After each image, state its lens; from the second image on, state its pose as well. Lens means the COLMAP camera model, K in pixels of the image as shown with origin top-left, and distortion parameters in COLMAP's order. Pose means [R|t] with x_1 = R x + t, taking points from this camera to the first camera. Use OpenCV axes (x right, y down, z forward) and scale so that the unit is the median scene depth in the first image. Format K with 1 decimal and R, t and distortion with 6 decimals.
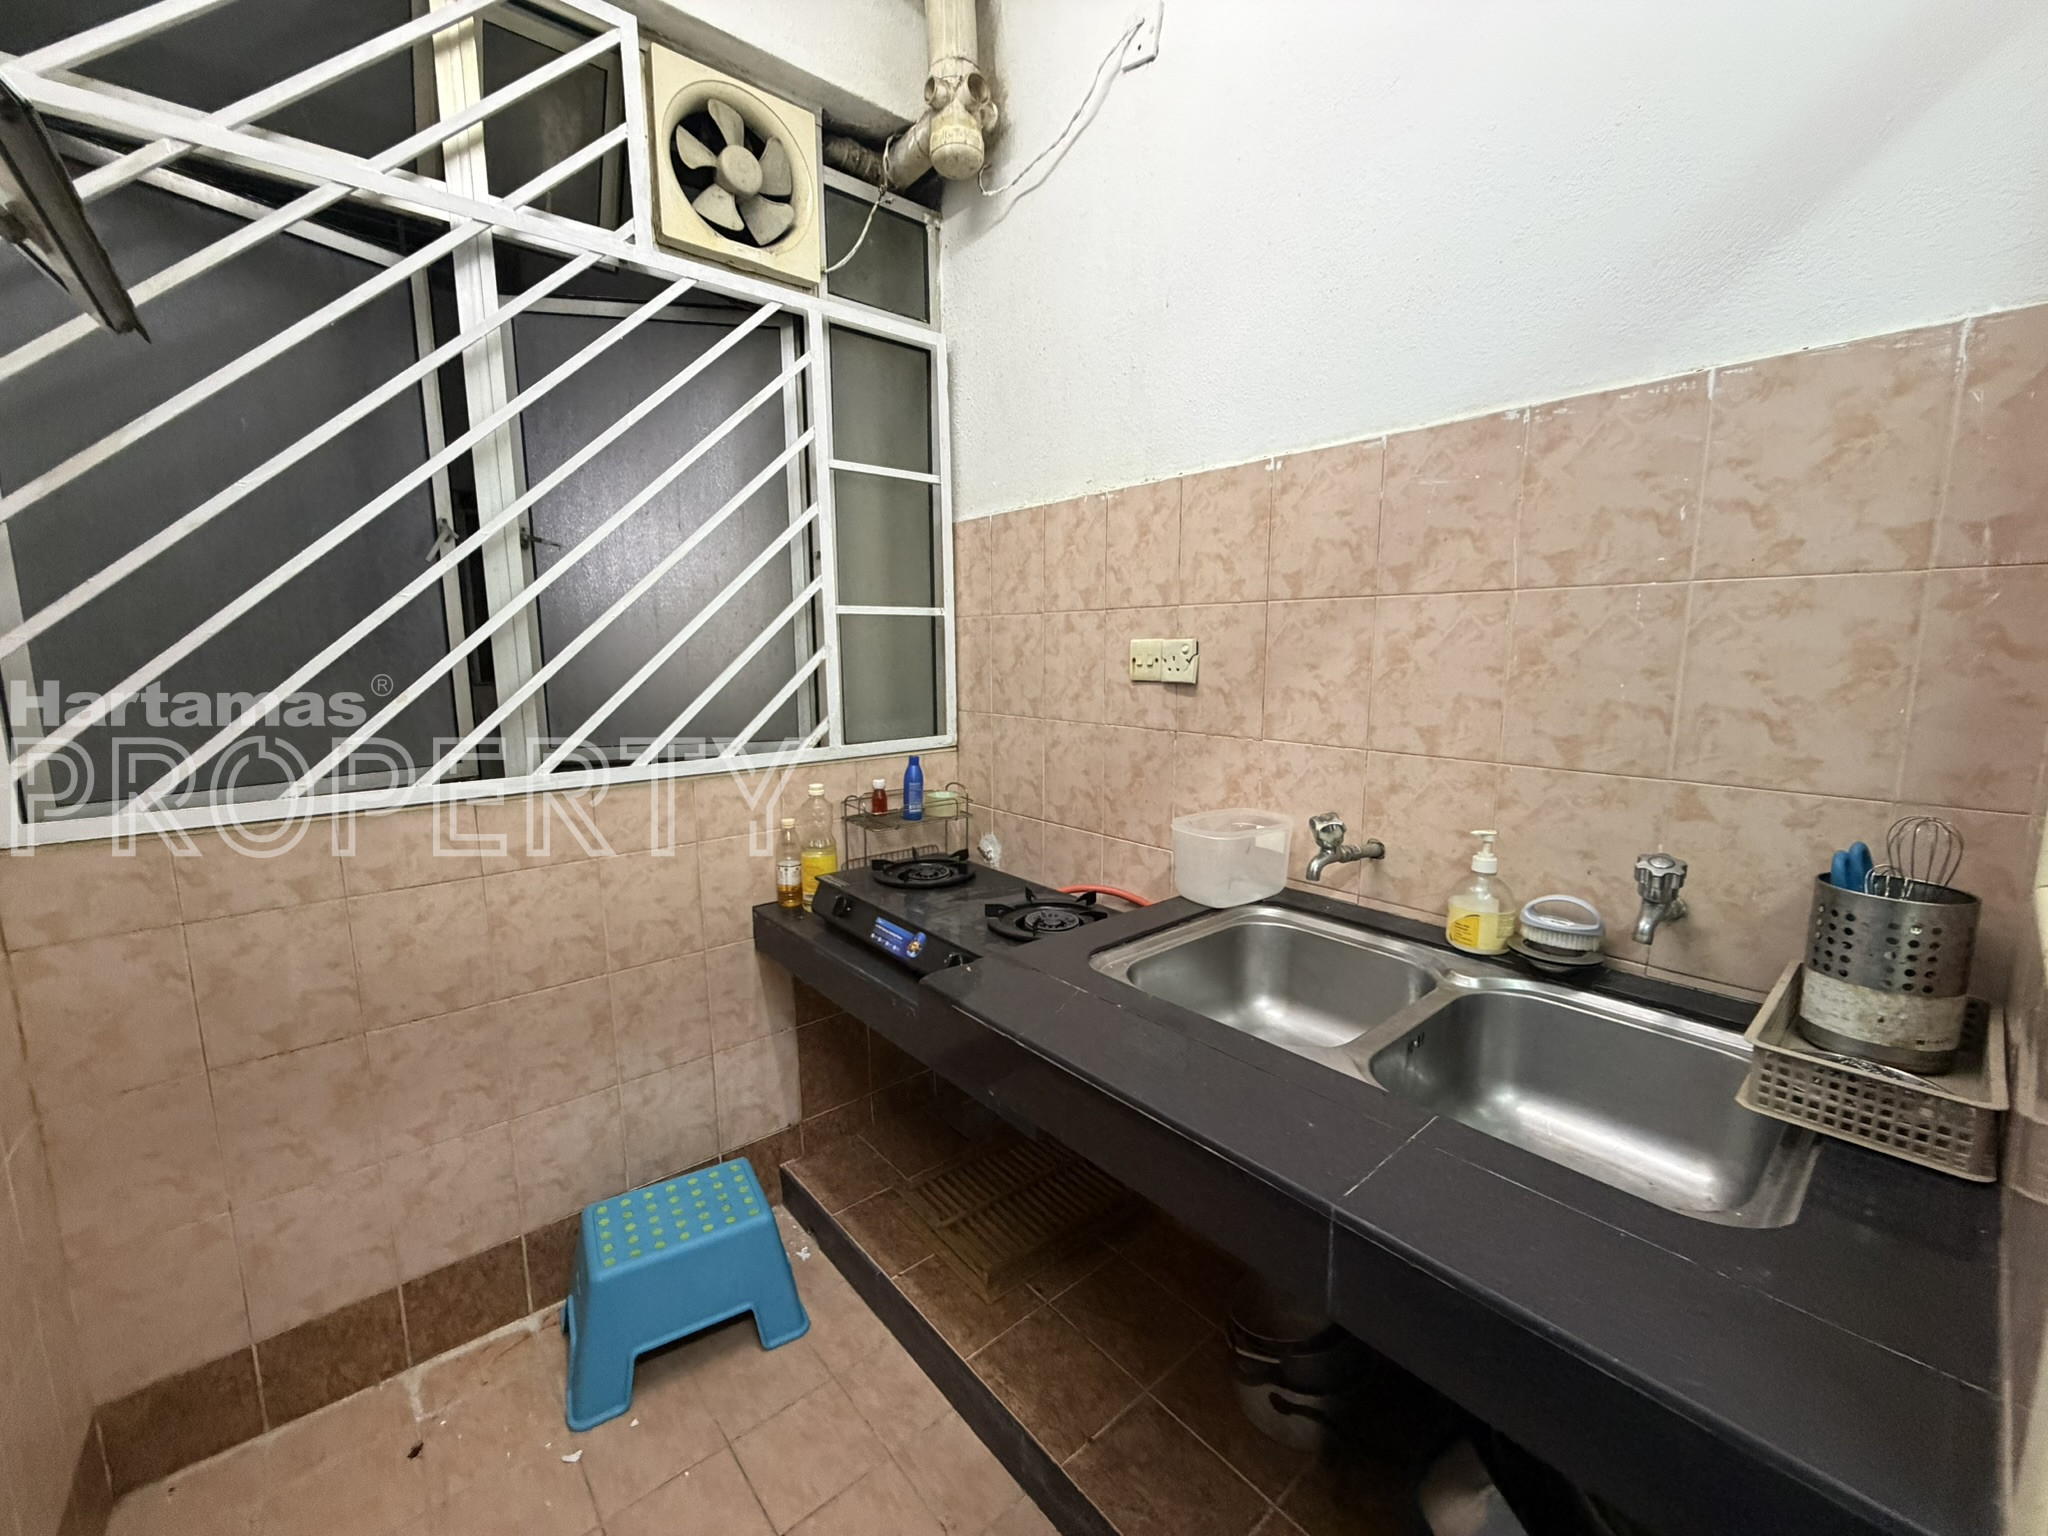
lens RADIAL K [[820.4, 0, 1024.1], [0, 820.4, 765.9], [0, 0, 1]] dist [0.003824, -0.001243]
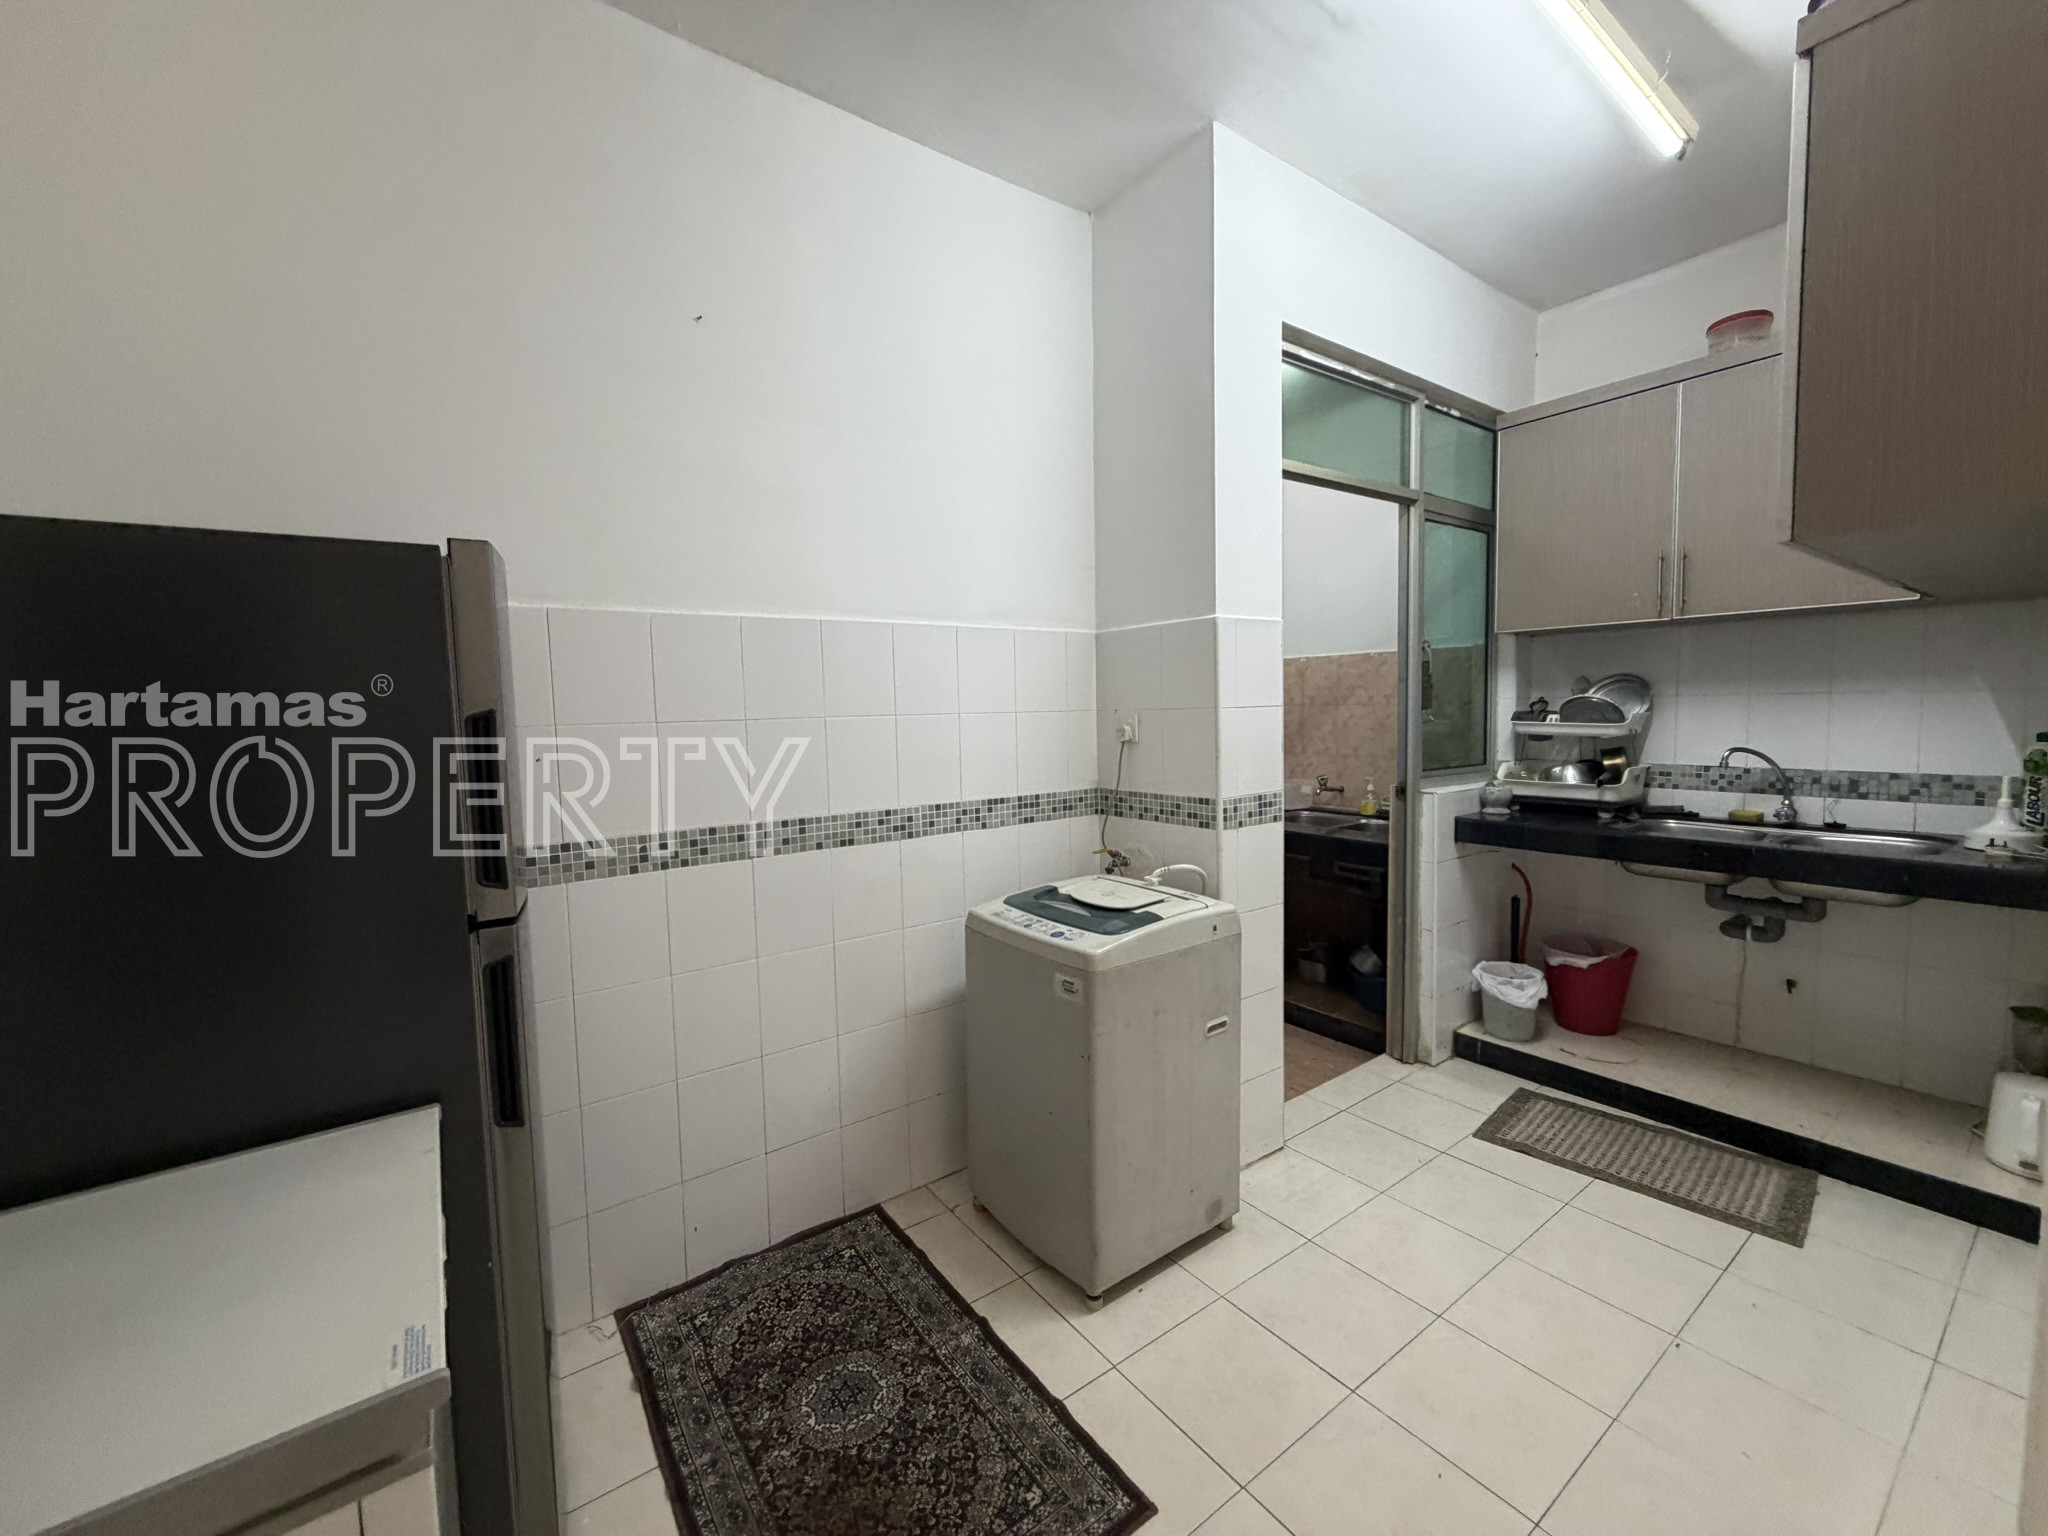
lens RADIAL K [[820.4, 0, 1026.1], [0, 820.4, 765.2], [0, 0, 1]] dist [0.003824, -0.001243]
pose [[0.996794, -0.005691, -0.079809, -0.483307], [-0.000337, 0.997160, -0.075317, 0.245791], [0.080011, 0.075102, 0.993961, -2.104530]]
